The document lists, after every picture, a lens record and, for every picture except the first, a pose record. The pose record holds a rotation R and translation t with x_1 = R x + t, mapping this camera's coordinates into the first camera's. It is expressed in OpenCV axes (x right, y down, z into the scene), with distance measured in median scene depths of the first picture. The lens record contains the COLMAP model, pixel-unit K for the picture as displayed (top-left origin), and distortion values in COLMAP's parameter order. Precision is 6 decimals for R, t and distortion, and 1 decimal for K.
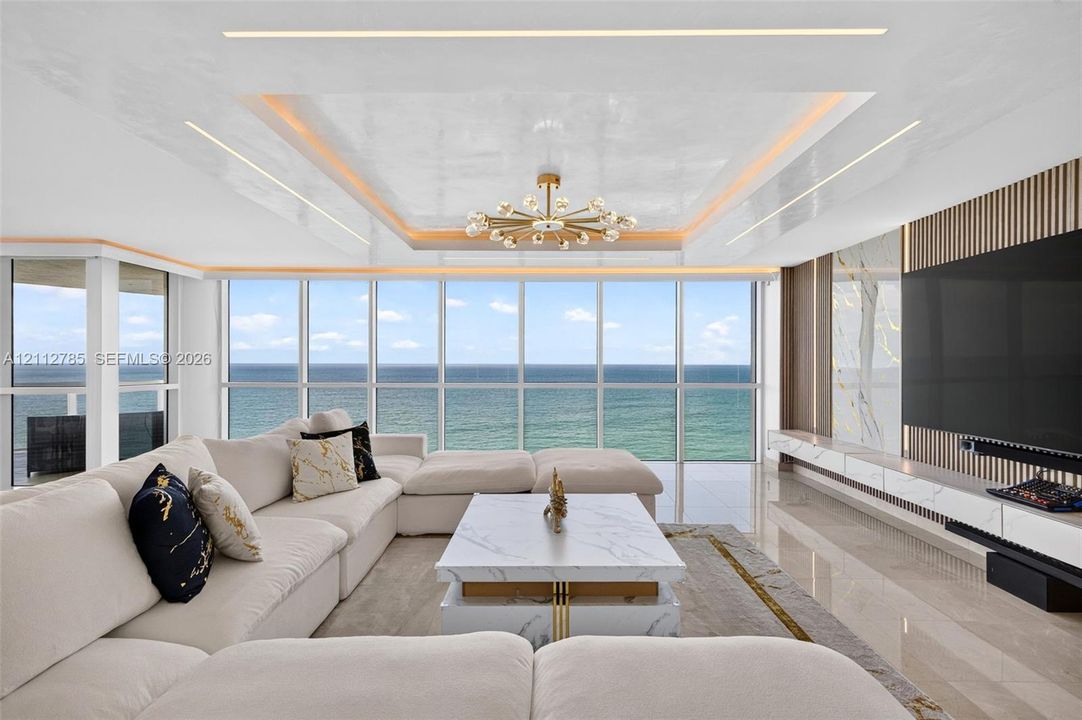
lens RADIAL K [[455.1, 0, 542.3], [0, 455.1, 365.8], [0, 0, 1]] dist [0.009361, -0.000010]
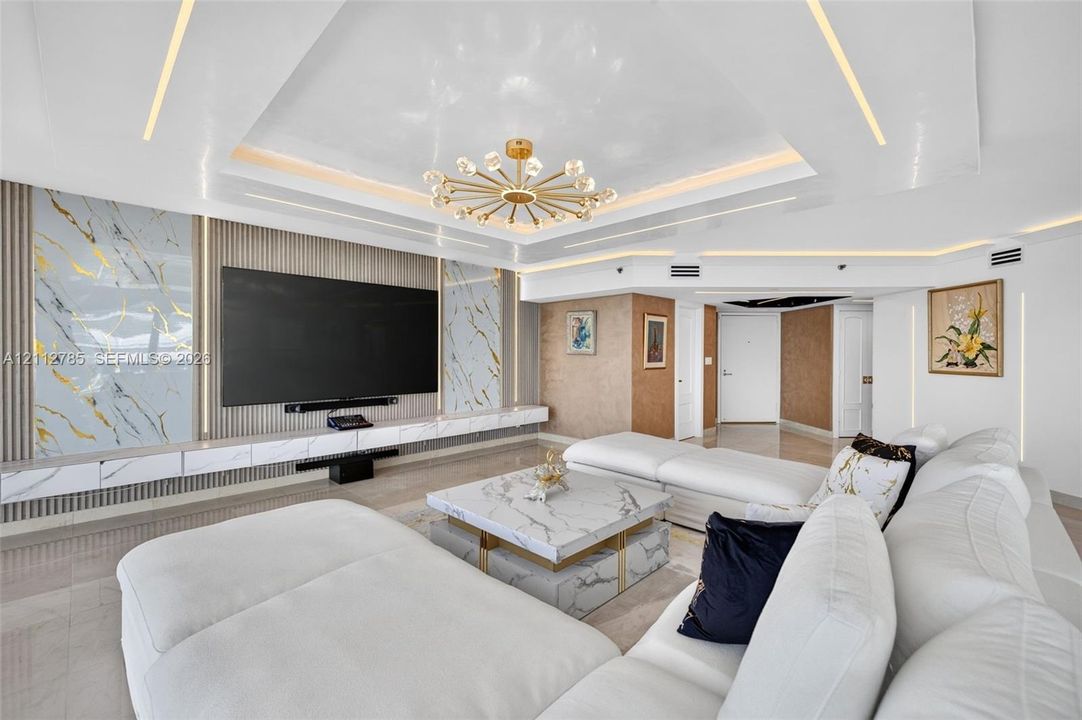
lens RADIAL K [[455.1, 0, 538.2], [0, 455.1, 354.4], [0, 0, 1]] dist [0.009361, -0.000010]
pose [[-0.715941, -0.004151, 0.698148, -0.606233], [-0.001219, 0.999988, 0.004695, -0.001210], [-0.698160, 0.002510, -0.715938, 1.531656]]
